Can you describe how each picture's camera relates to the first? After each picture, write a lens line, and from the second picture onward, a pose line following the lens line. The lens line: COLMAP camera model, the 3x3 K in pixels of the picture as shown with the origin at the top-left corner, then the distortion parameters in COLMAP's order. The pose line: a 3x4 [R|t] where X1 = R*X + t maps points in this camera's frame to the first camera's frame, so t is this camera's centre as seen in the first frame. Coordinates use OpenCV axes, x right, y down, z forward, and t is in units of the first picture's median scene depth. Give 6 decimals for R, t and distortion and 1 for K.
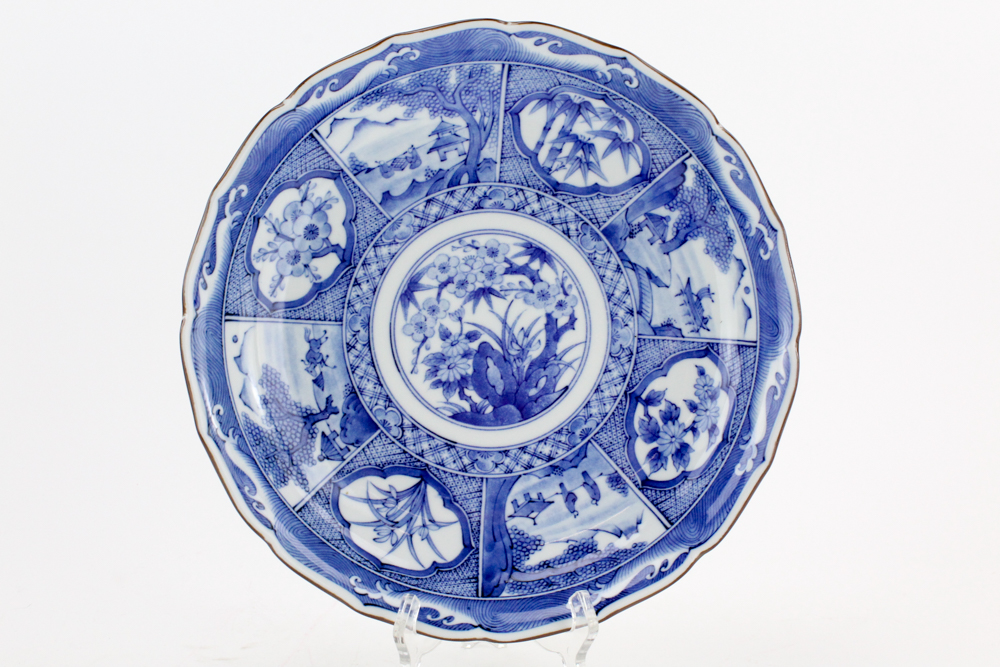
lens RADIAL K [[1512.5, 0, 500.9], [0, 1512.5, 297.4], [0, 0, 1]] dist [-0.080047, 0.000000]
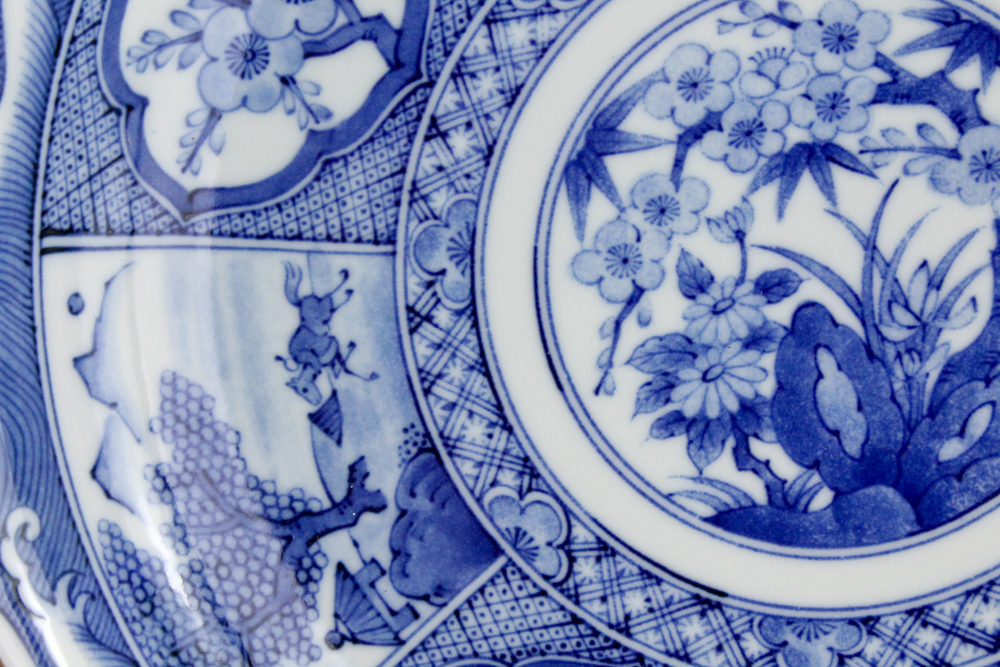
lens RADIAL K [[2434.5, 0, 503.0], [0, 2434.5, 328.9], [0, 0, 1]] dist [0.088921, 0.000000]
pose [[0.997460, 0.009297, -0.070624, -0.041555], [0.000158, 0.991154, 0.132716, -0.038047], [0.071233, -0.132390, 0.988635, 0.455292]]
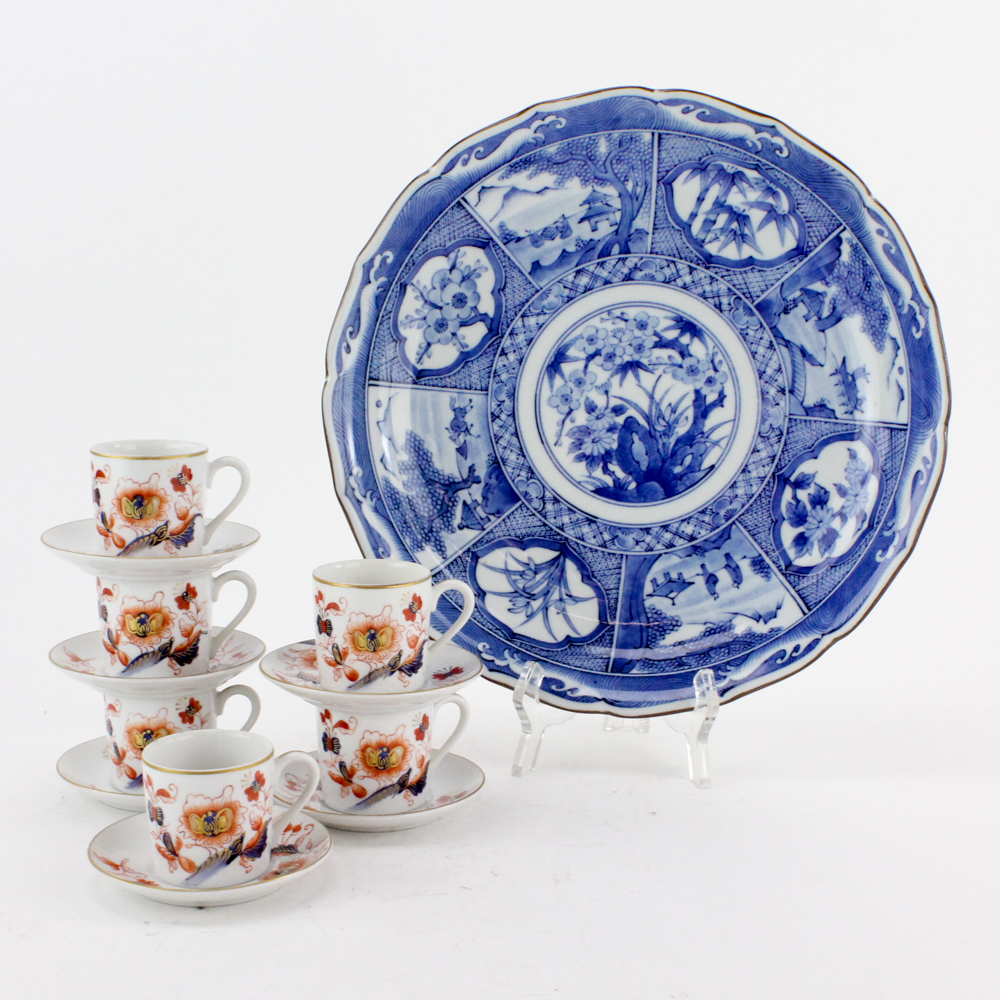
lens RADIAL K [[1822.7, 0, 496.5], [0, 1822.7, 501.7], [0, 0, 1]] dist [-0.177636, 0.000000]
pose [[0.974024, 0.041032, -0.222695, 0.170841], [-0.032525, 0.998599, 0.041737, 0.038440], [0.224095, -0.033410, 0.973994, -0.170395]]
